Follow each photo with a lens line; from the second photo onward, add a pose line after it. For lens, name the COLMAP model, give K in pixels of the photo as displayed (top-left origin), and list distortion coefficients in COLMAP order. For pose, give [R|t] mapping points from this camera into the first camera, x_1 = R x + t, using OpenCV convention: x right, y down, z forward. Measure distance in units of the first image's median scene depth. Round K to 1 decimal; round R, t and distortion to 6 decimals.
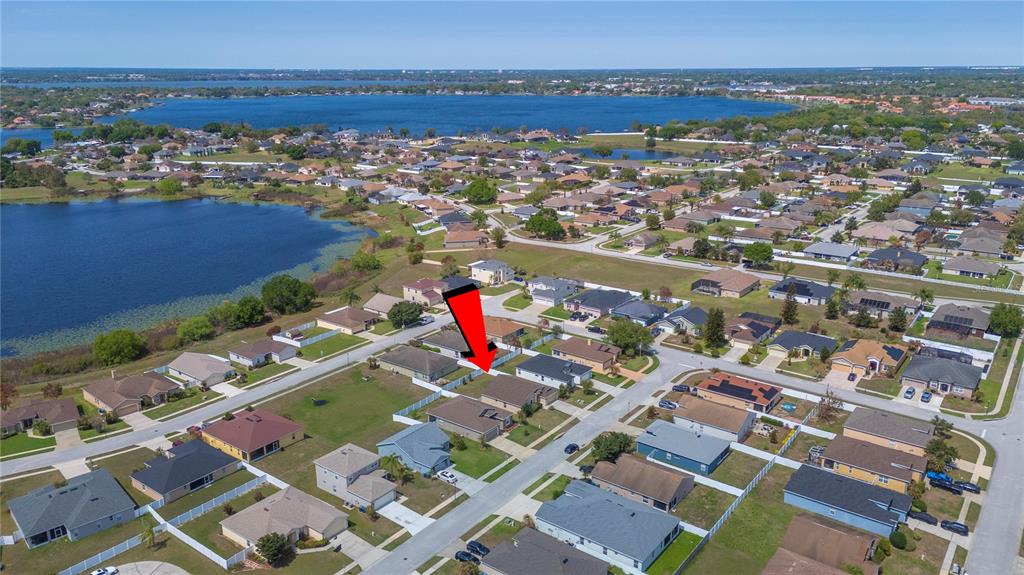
lens RADIAL K [[736.8, 0, 512.0], [0, 736.8, 287.5], [0, 0, 1]] dist [0.066625, -0.056233]
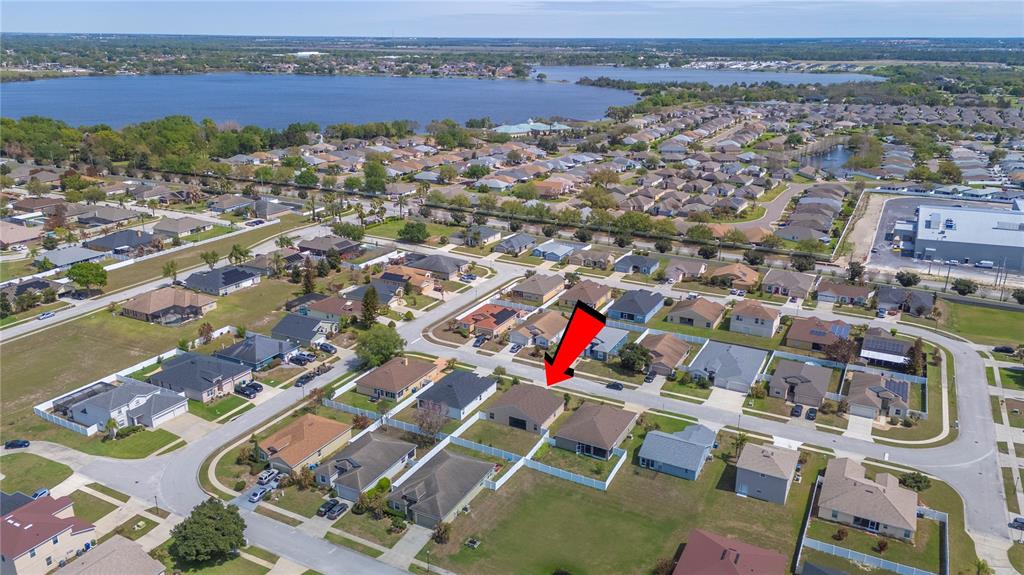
lens RADIAL K [[736.8, 0, 512.0], [0, 736.8, 287.5], [0, 0, 1]] dist [0.066625, -0.056233]
pose [[-0.155729, -0.313085, 0.936870, -0.757522], [0.277117, 0.896508, 0.345660, -0.290680], [-0.948132, 0.313452, -0.052851, 0.994887]]
